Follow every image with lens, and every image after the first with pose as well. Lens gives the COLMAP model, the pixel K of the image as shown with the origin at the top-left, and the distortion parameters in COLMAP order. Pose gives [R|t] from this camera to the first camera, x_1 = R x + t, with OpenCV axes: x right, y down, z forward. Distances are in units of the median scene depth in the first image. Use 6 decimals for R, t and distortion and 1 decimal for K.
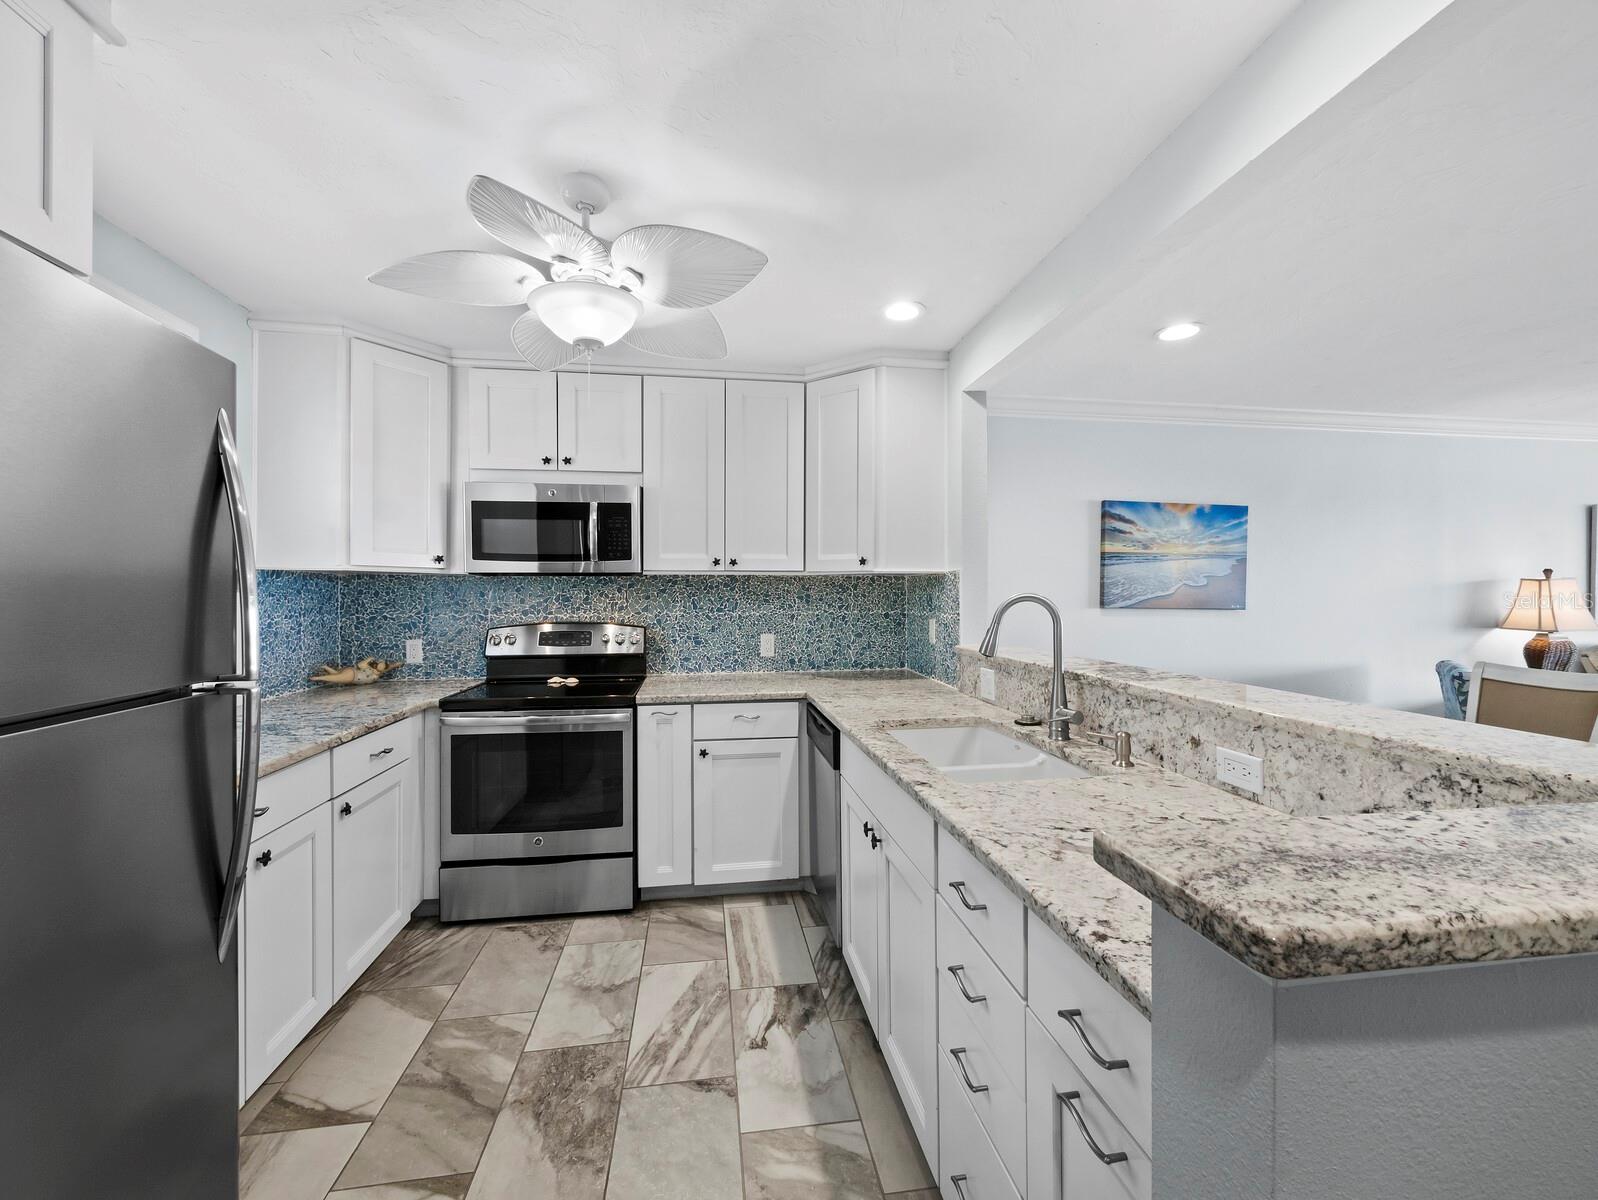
lens RADIAL K [[667.6, 0, 801.5], [0, 667.6, 595.1], [0, 0, 1]] dist [-0.002828, 0.001060]
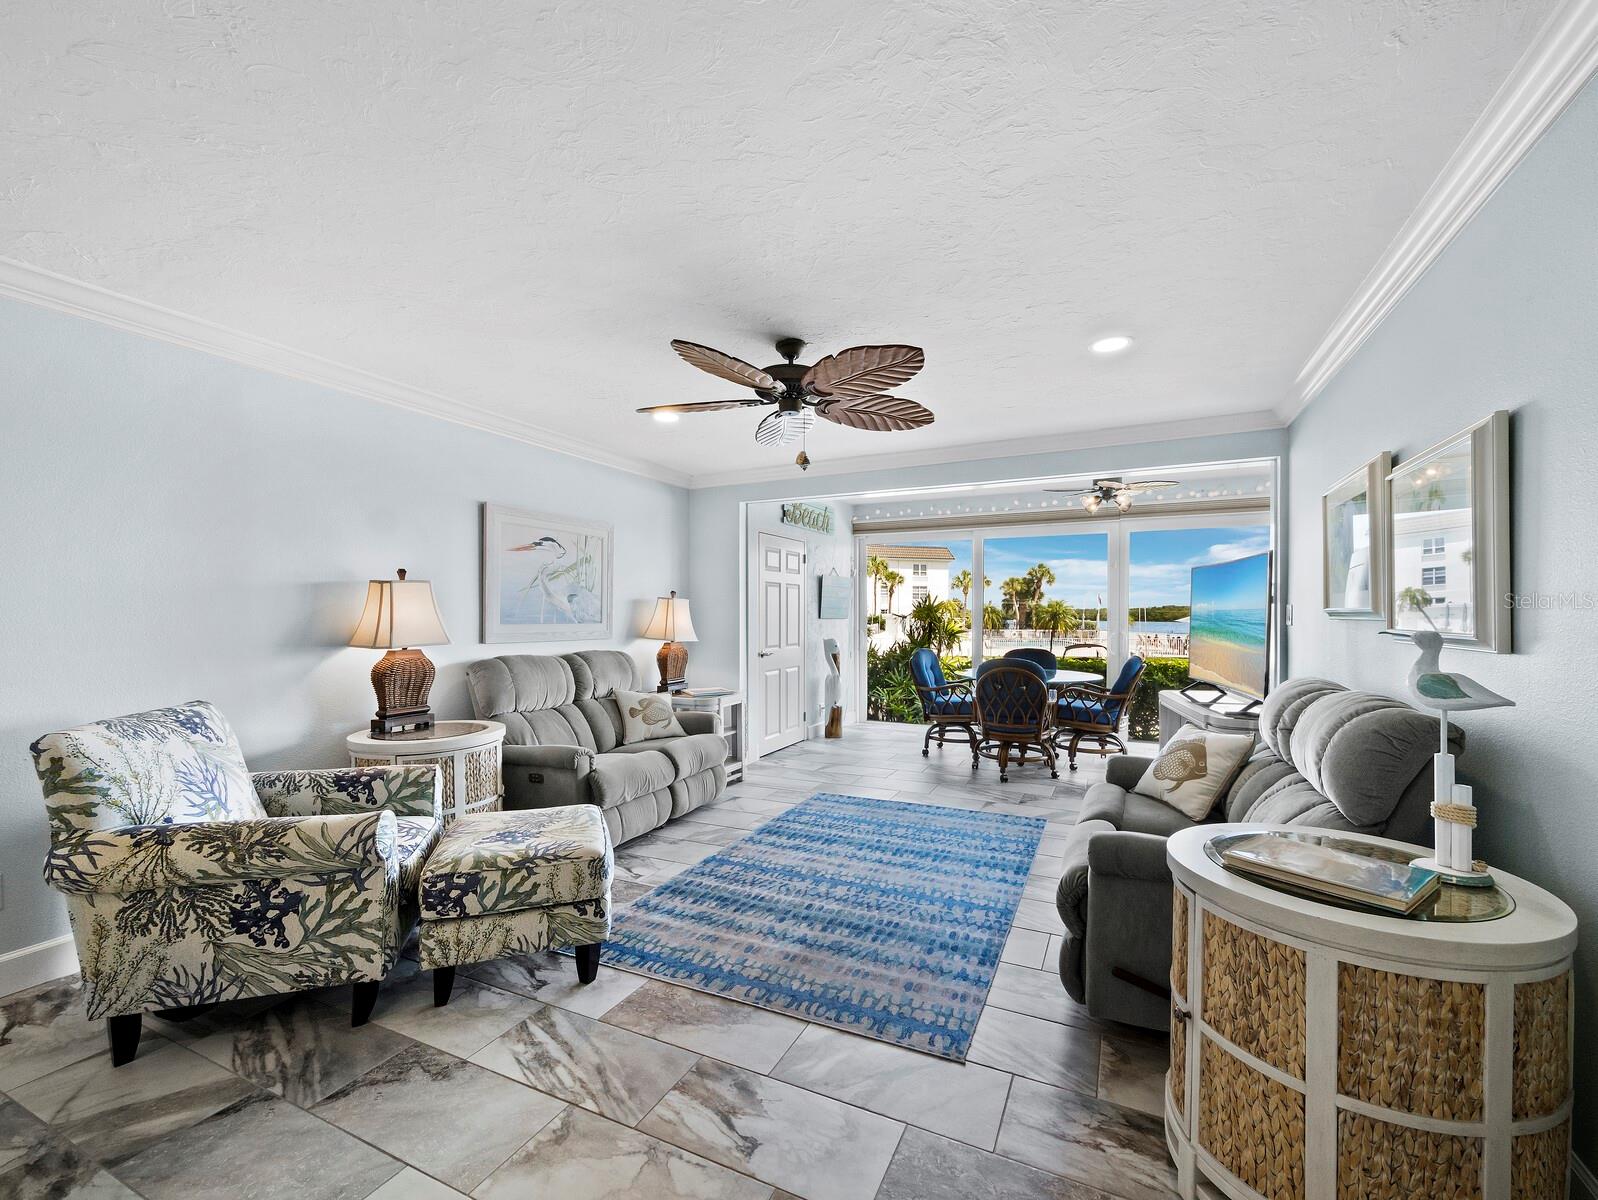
lens RADIAL K [[667.6, 0, 809.6], [0, 667.6, 624.0], [0, 0, 1]] dist [-0.002828, 0.001060]
pose [[0.559889, -0.013088, 0.828464, 0.960318], [0.002193, 0.999895, 0.014314, 0.021012], [-0.828565, -0.006198, 0.559859, 0.193660]]
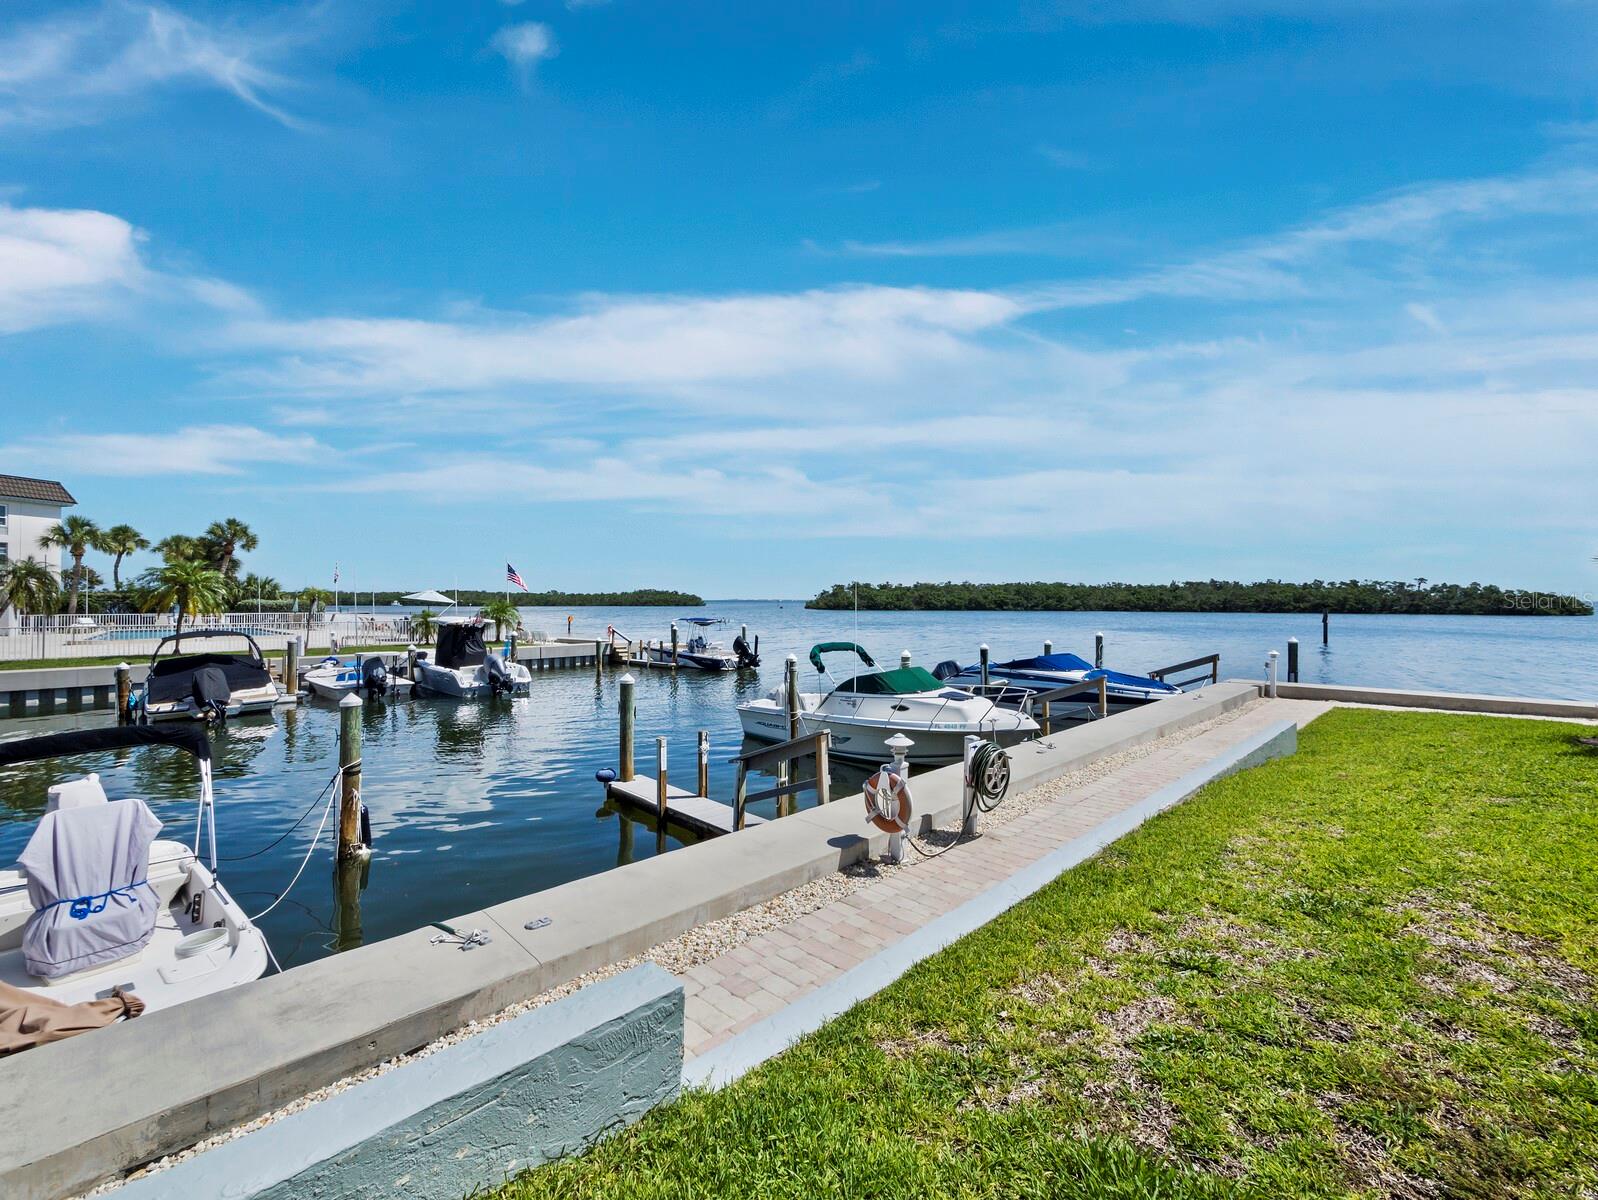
lens RADIAL K [[667.6, 0, 796.5], [0, 667.6, 600.2], [0, 0, 1]] dist [-0.002828, 0.001060]
pose [[-0.420931, -0.012121, 0.907012, 3.932061], [-0.010824, 0.999907, 0.008339, -0.043142], [-0.907028, -0.006307, -0.421023, 0.858984]]
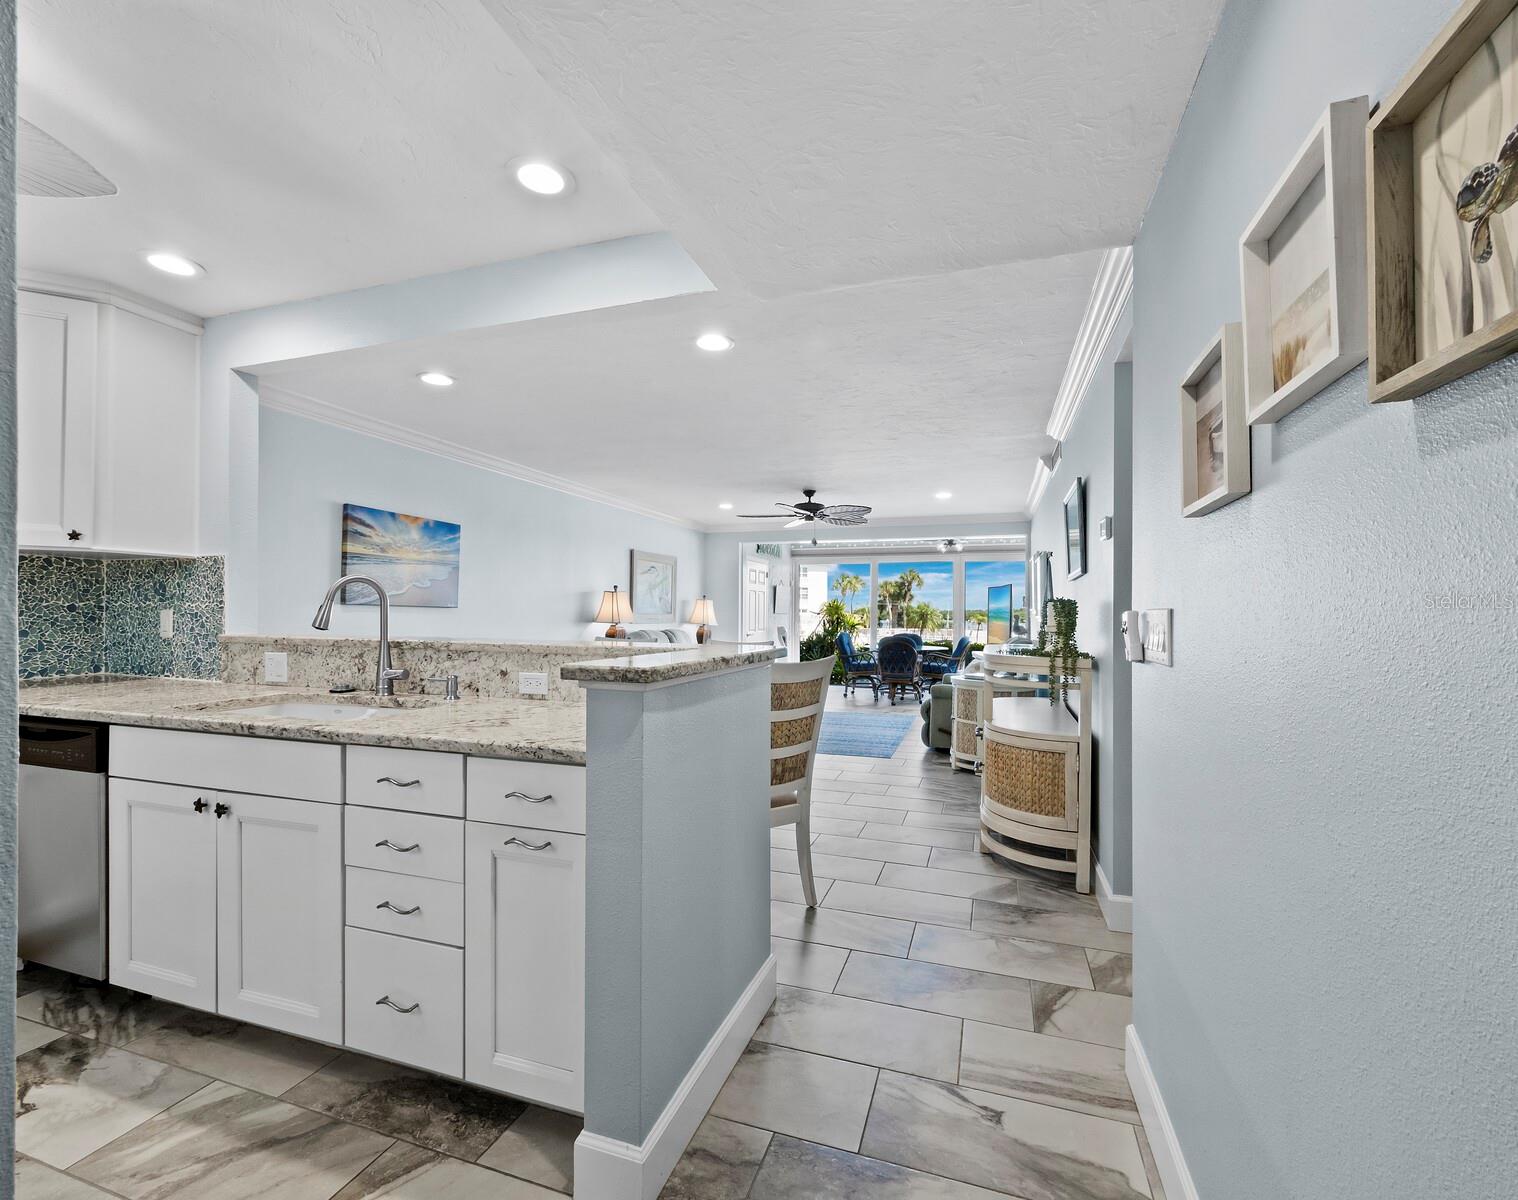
lens RADIAL K [[668.7, 0, 769.8], [0, 668.7, 615.9], [0, 0, 1]] dist [-0.002369, -0.000221]
pose [[0.451670, 0.000491, 0.892185, -0.240944], [-0.006731, 0.999973, 0.002858, 0.037722], [-0.892160, -0.007297, 0.451661, -0.115496]]
